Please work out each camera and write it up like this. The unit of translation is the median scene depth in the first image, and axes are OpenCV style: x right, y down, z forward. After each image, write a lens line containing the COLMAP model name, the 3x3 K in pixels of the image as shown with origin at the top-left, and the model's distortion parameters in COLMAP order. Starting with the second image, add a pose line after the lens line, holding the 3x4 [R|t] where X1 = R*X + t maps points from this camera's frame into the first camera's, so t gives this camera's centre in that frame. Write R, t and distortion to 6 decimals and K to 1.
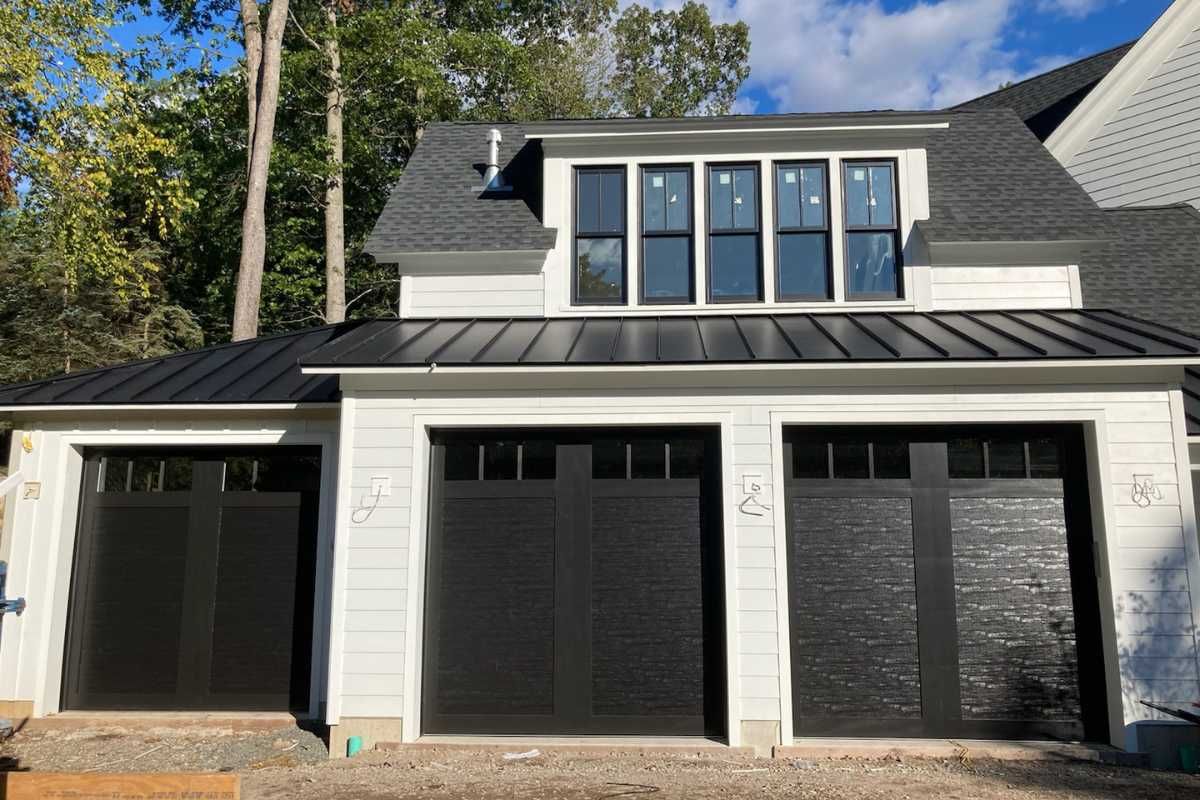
lens RADIAL K [[979.0, 0, 607.8], [0, 979.0, 405.1], [0, 0, 1]] dist [0.015750, -0.047821]
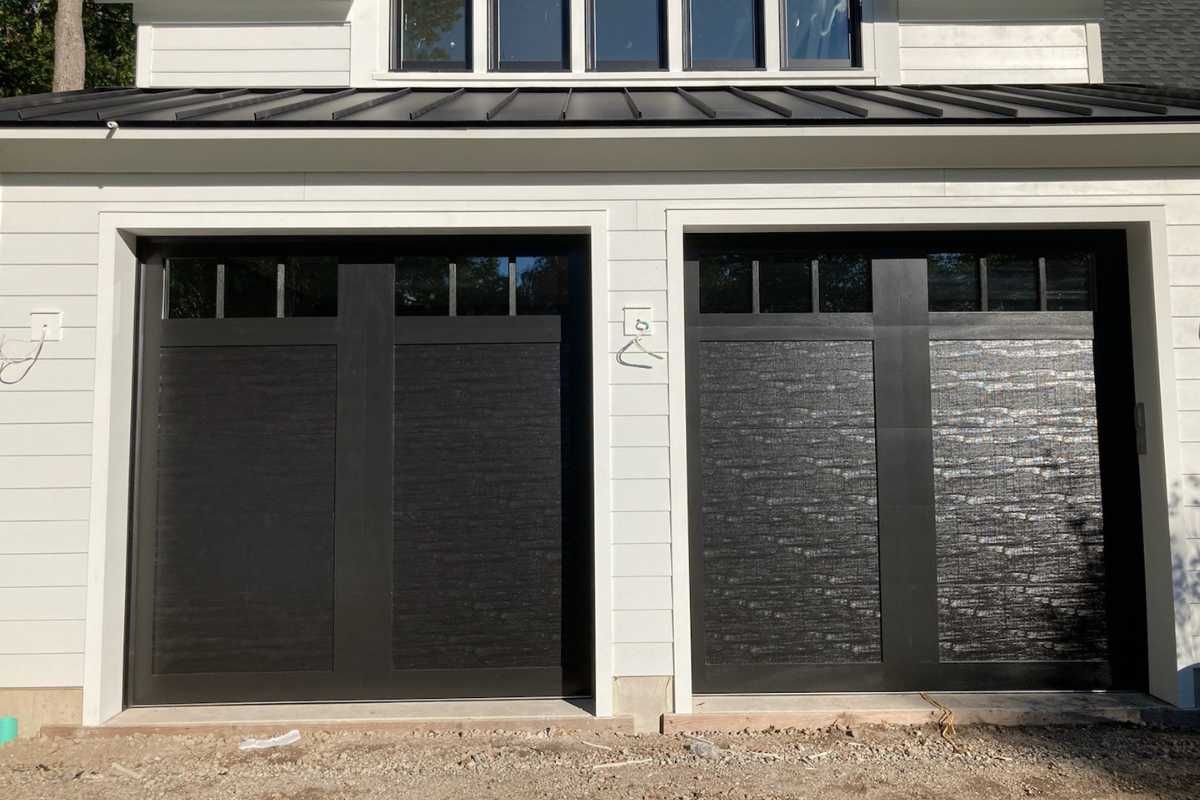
lens RADIAL K [[979.0, 0, 596.2], [0, 979.0, 392.1], [0, 0, 1]] dist [0.015750, -0.047821]
pose [[0.998112, -0.009194, 0.060736, 0.080076], [0.001730, 0.992552, 0.121811, 0.048458], [-0.061403, -0.121476, 0.990693, 0.347634]]
